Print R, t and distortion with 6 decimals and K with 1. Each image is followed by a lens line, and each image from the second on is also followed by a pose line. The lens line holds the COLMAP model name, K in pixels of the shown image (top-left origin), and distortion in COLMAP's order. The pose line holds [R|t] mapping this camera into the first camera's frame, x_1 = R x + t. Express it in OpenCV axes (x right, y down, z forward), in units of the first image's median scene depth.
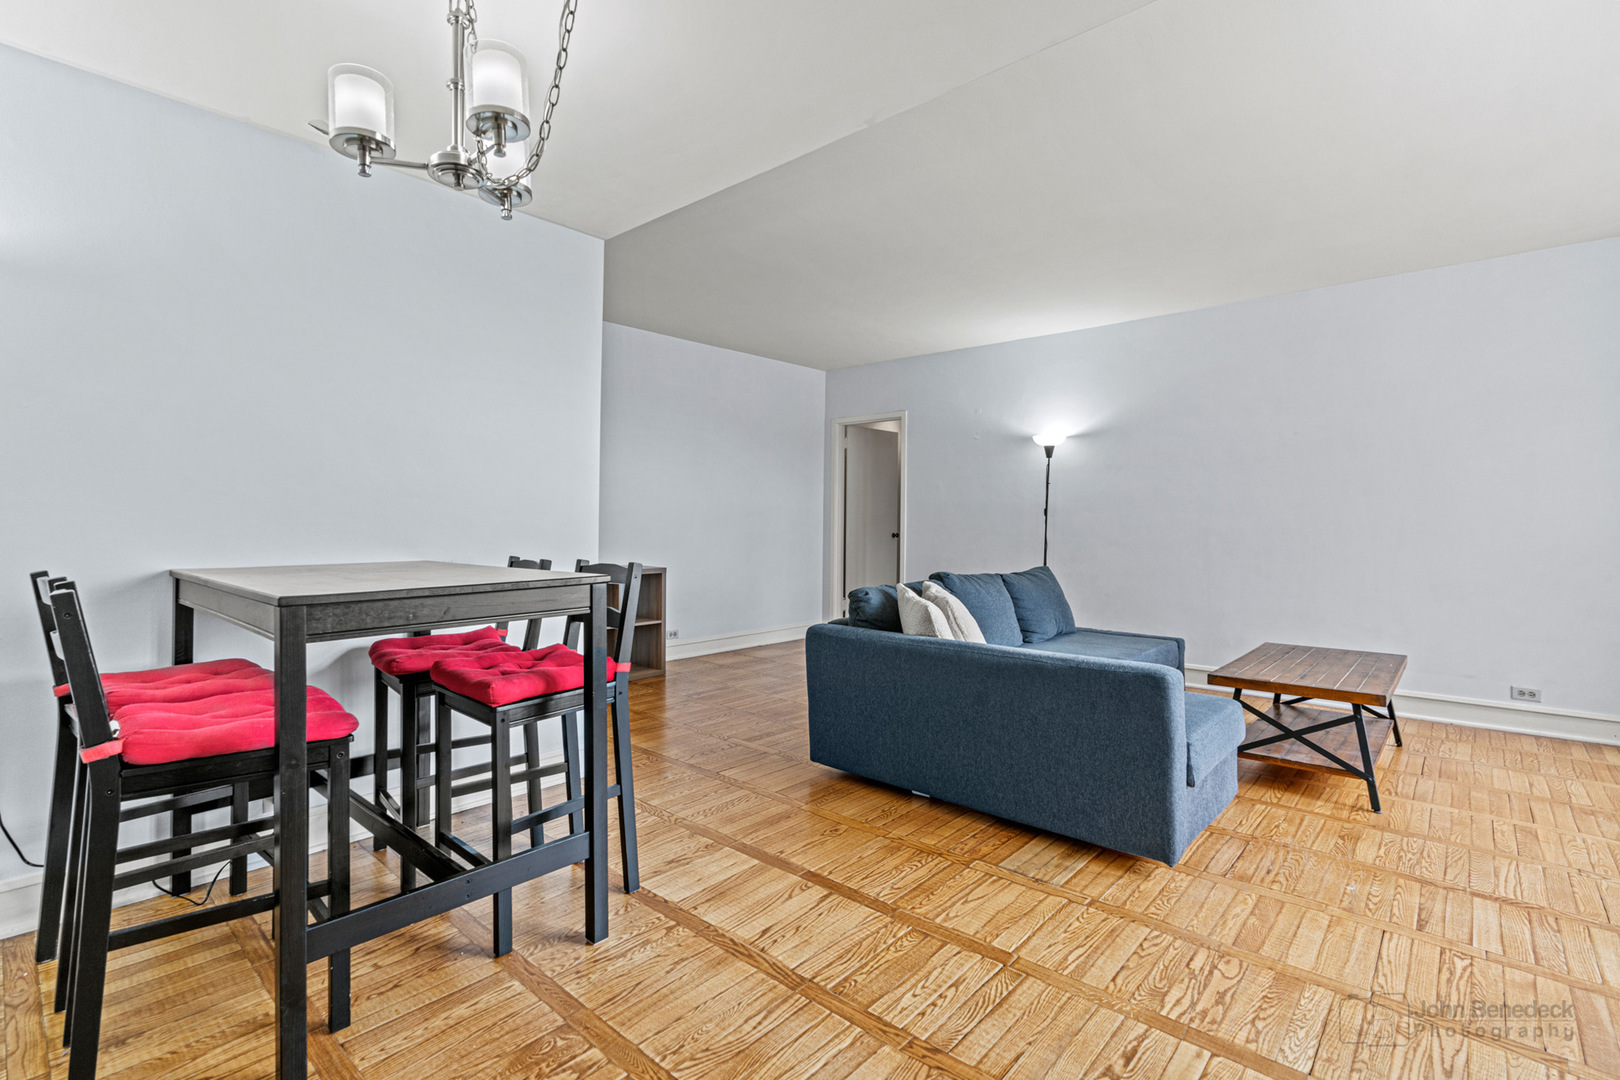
lens RADIAL K [[745.6, 0, 811.4], [0, 745.6, 529.2], [0, 0, 1]] dist [0.001063, -0.000022]
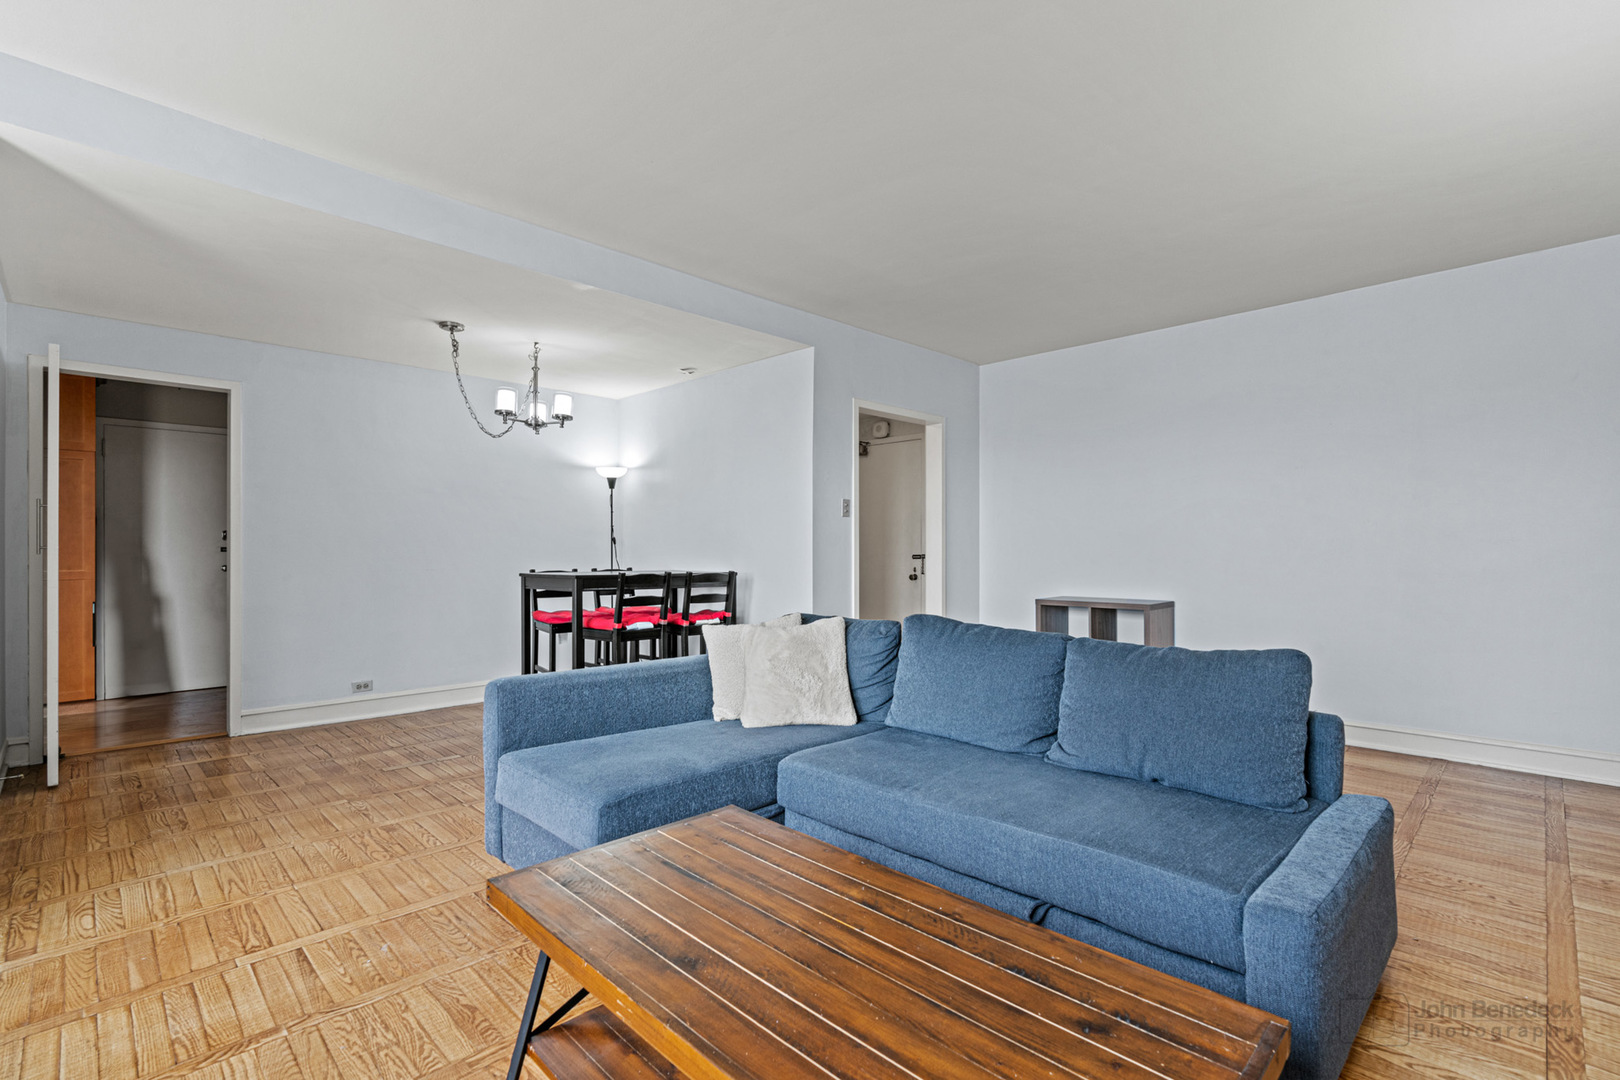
lens RADIAL K [[745.6, 0, 811.0], [0, 745.6, 548.2], [0, 0, 1]] dist [0.001063, -0.000022]
pose [[-0.063975, -0.005373, -0.997937, 1.805751], [-0.010365, 0.999935, -0.004719, -0.011542], [0.997898, 0.010042, -0.064027, 1.773732]]
